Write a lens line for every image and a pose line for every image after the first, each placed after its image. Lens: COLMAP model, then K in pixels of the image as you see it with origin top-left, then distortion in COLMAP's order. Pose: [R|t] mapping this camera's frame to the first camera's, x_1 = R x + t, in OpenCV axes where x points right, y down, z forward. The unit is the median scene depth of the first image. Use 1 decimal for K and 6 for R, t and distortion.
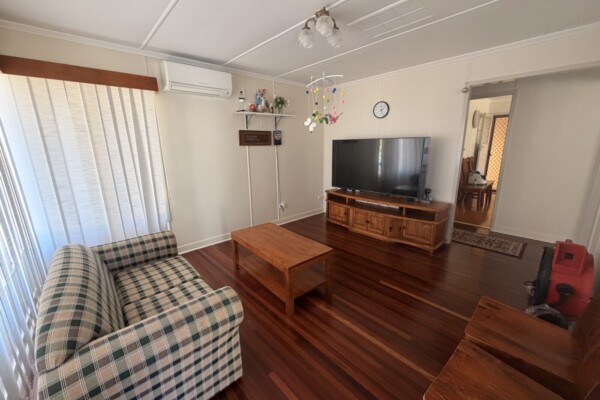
lens RADIAL K [[239.6, 0, 299.2], [0, 239.6, 200.0], [0, 0, 1]] dist [-0.002986, -0.000145]
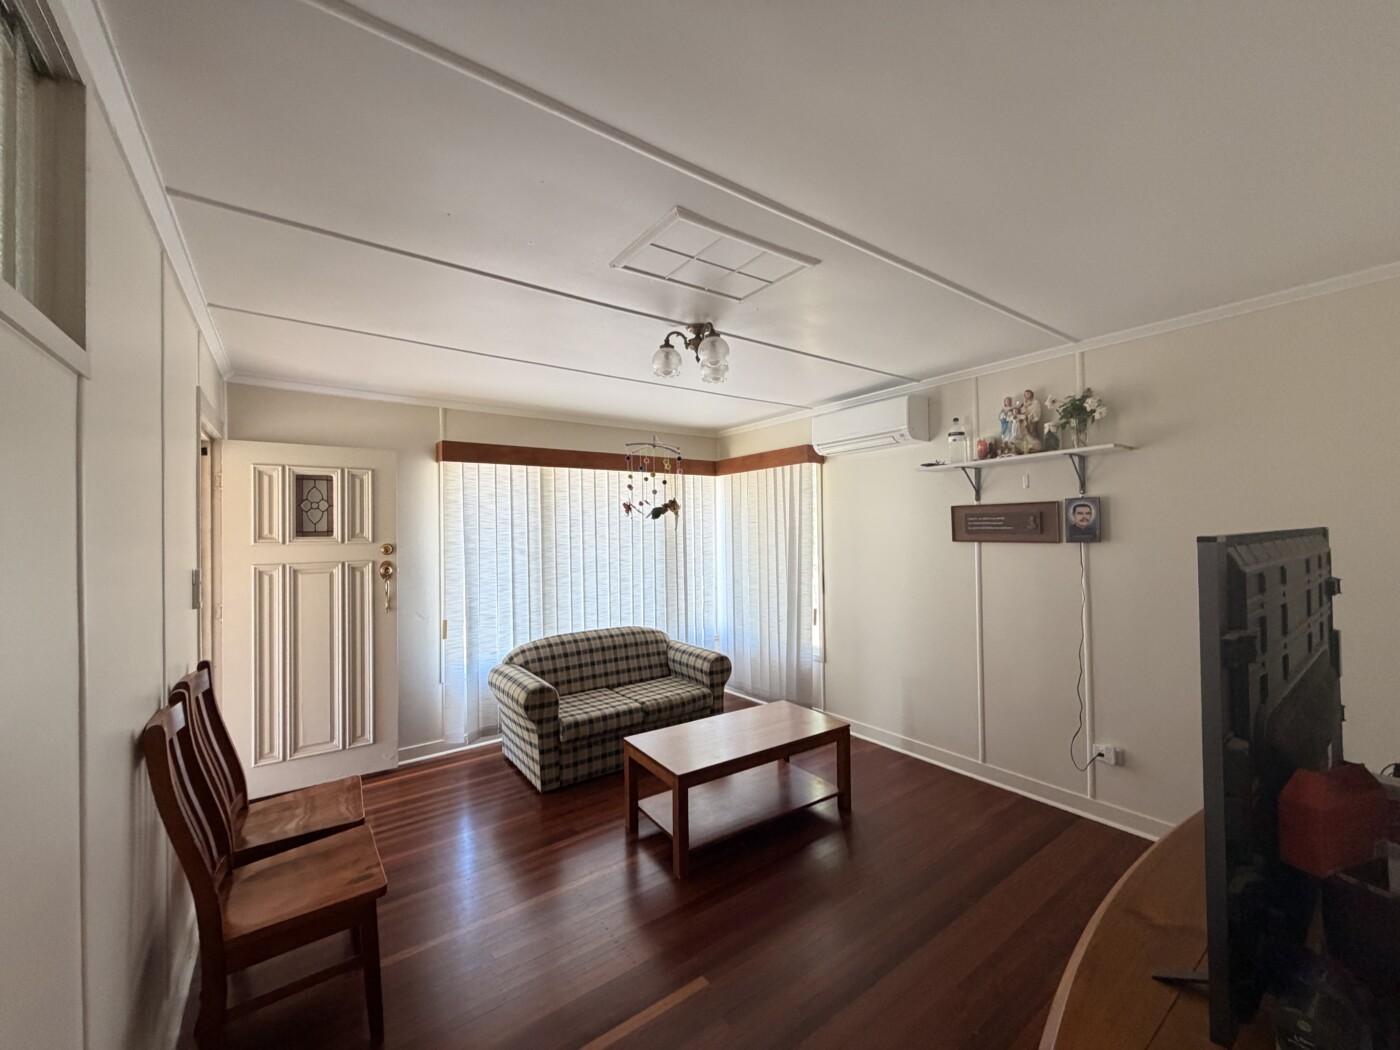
lens RADIAL K [[561.7, 0, 697.9], [0, 561.7, 524.5], [0, 0, 1]] dist [-0.001130, 0.000001]
pose [[-0.109922, 0.009492, -0.993895, 0.754172], [-0.203890, 0.978474, 0.031894, -0.193801], [0.972803, 0.206152, -0.105620, 0.655617]]
